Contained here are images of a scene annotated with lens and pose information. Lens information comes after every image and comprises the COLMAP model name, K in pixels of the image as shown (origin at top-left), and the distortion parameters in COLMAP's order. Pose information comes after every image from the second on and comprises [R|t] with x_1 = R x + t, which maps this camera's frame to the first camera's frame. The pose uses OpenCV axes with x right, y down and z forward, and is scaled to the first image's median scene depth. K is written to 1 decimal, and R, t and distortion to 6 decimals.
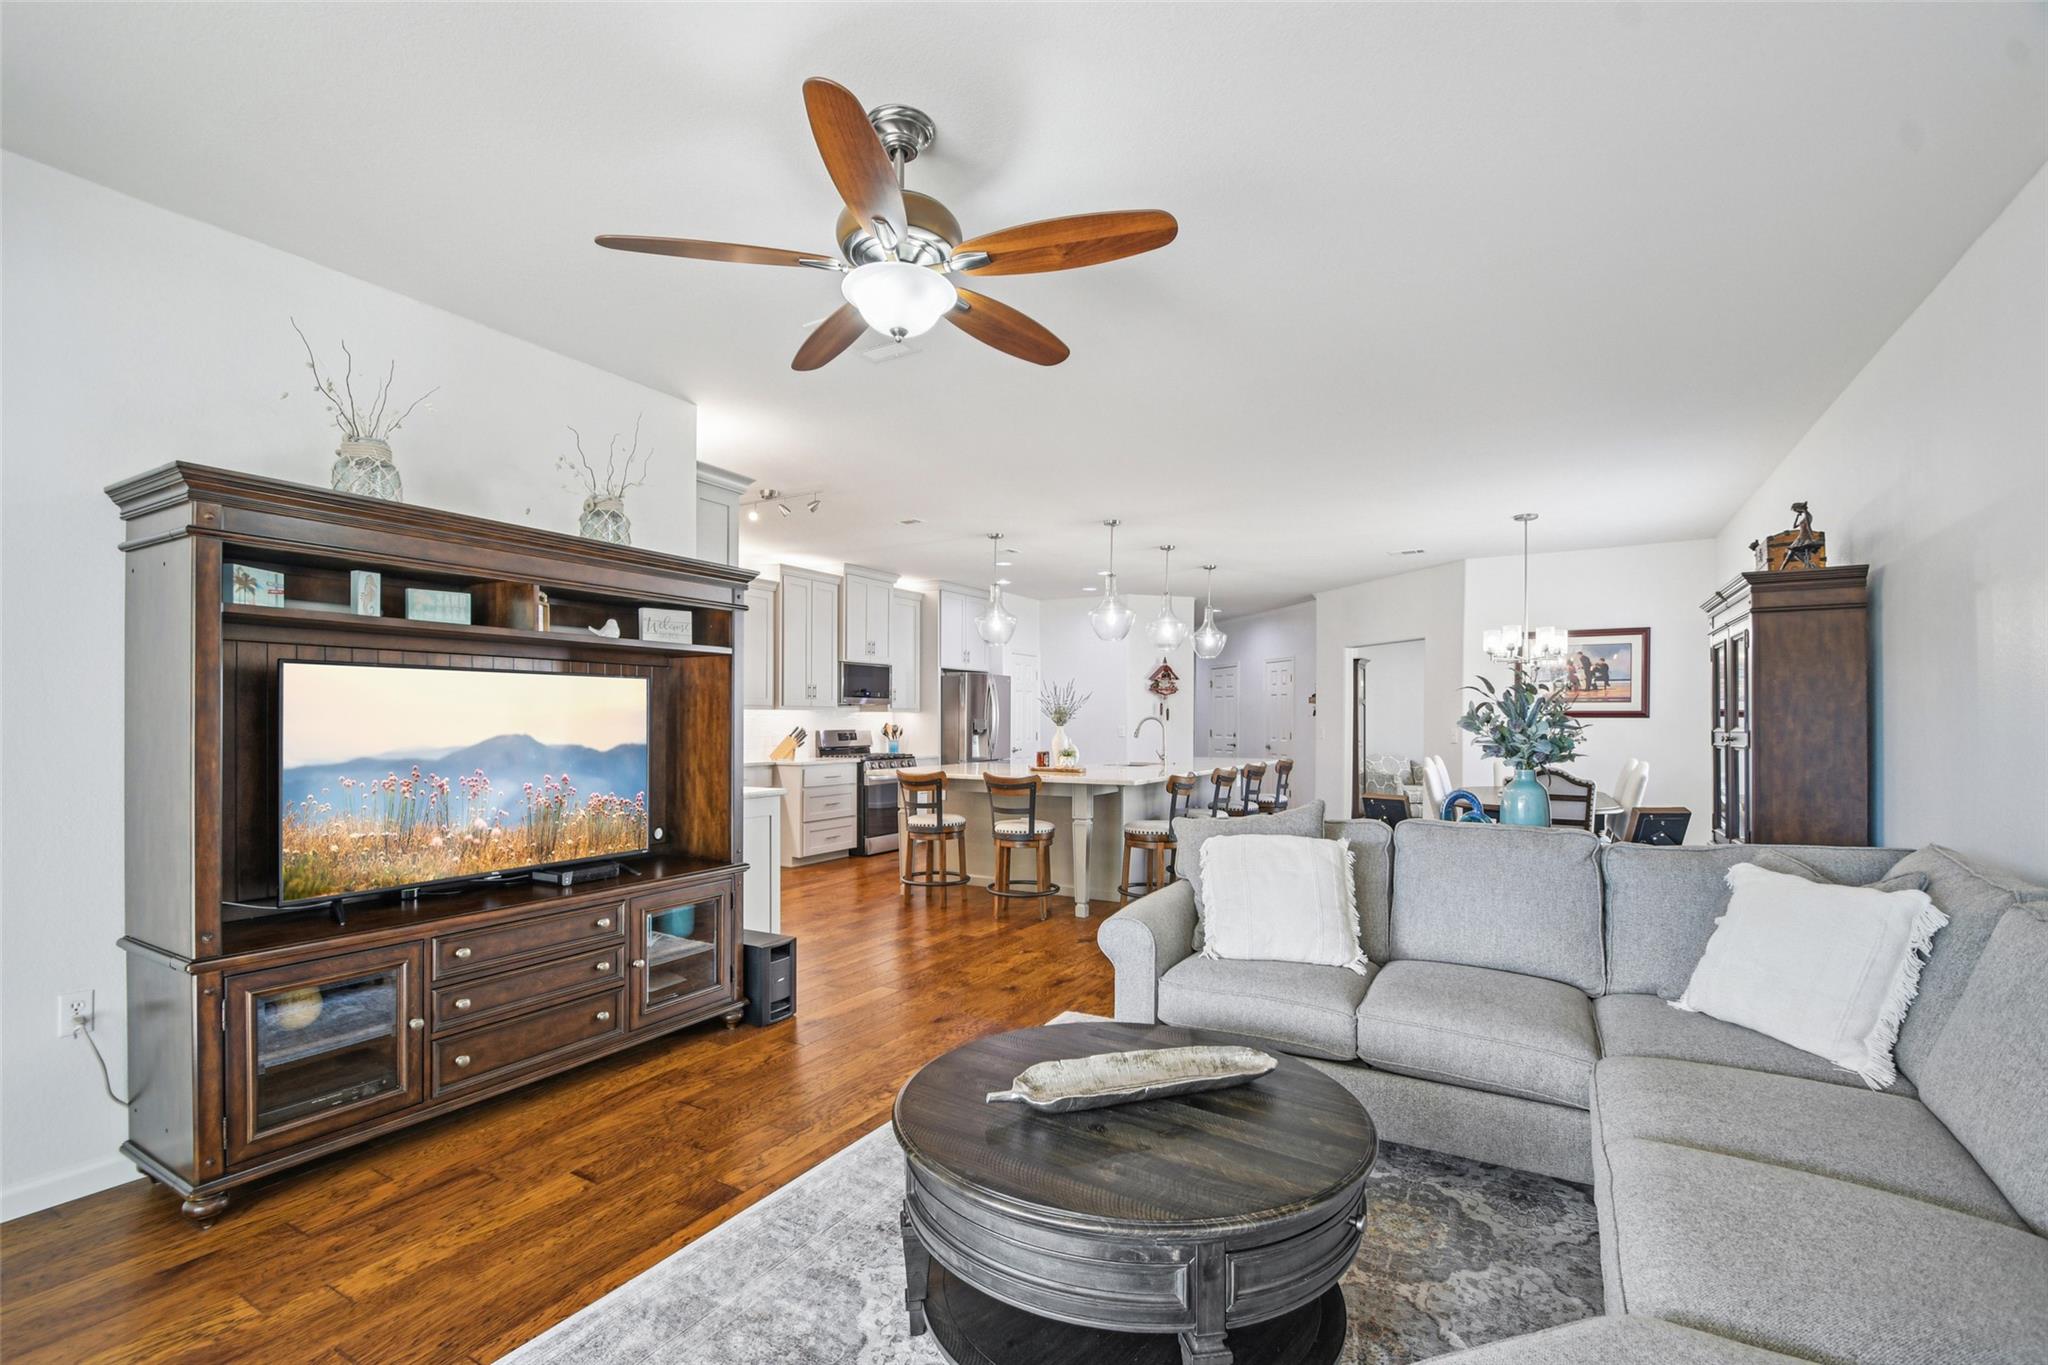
lens RADIAL K [[903.3, 0, 1003.2], [0, 903.3, 727.9], [0, 0, 1]] dist [0.000141, -0.008713]
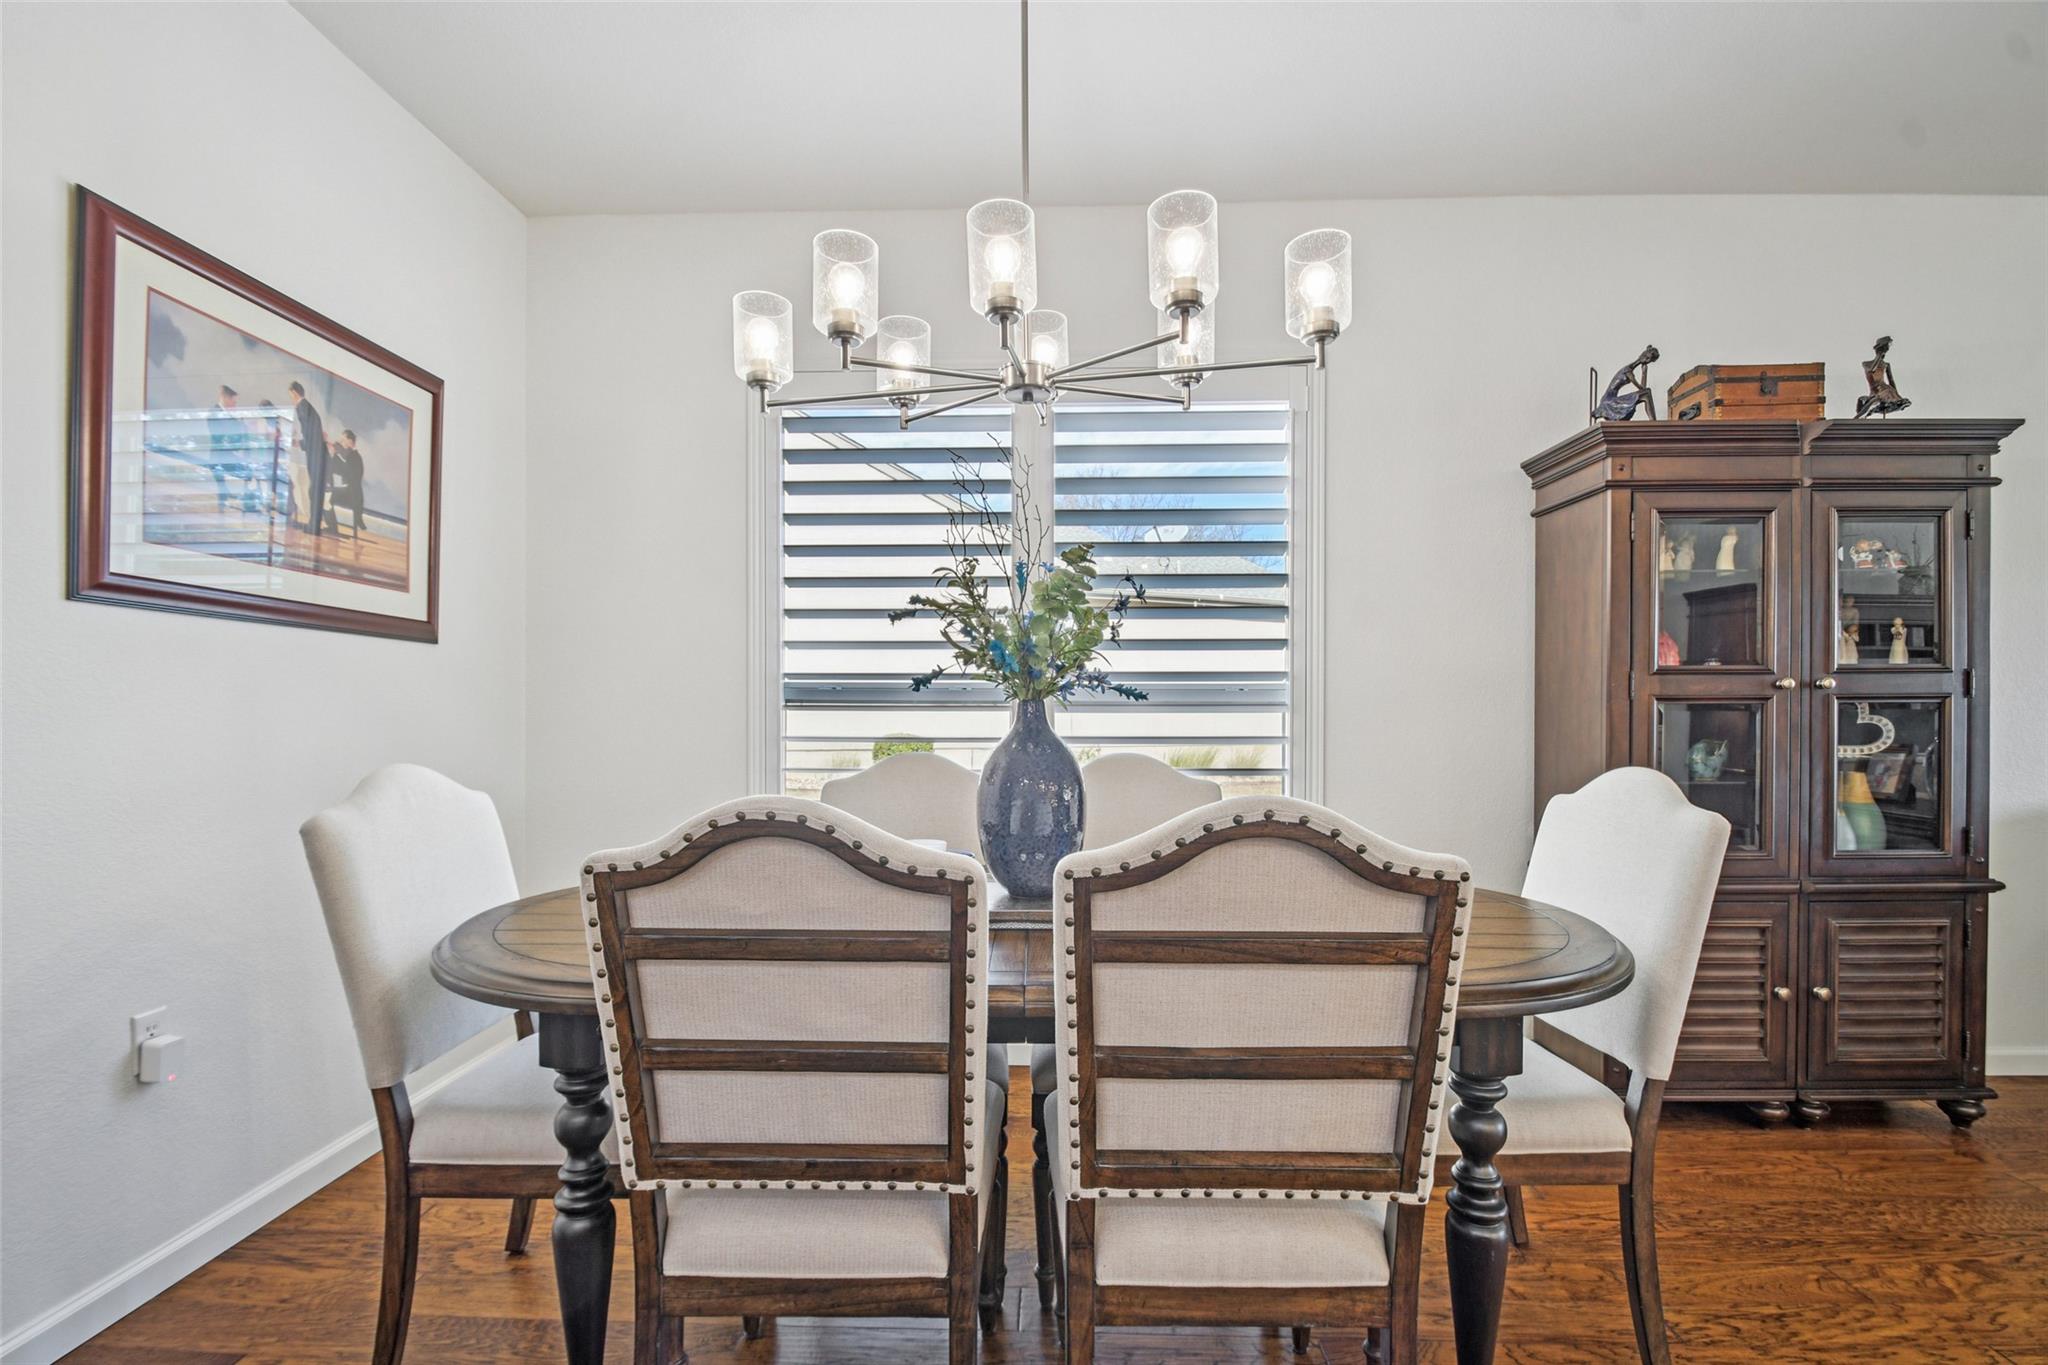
lens RADIAL K [[903.3, 0, 1015.0], [0, 903.3, 722.9], [0, 0, 1]] dist [0.000141, -0.008713]
pose [[-0.475249, -0.012245, 0.879766, 0.262117], [0.002784, 0.999877, 0.015421, 0.012204], [-0.879847, 0.009778, -0.475157, 0.821400]]
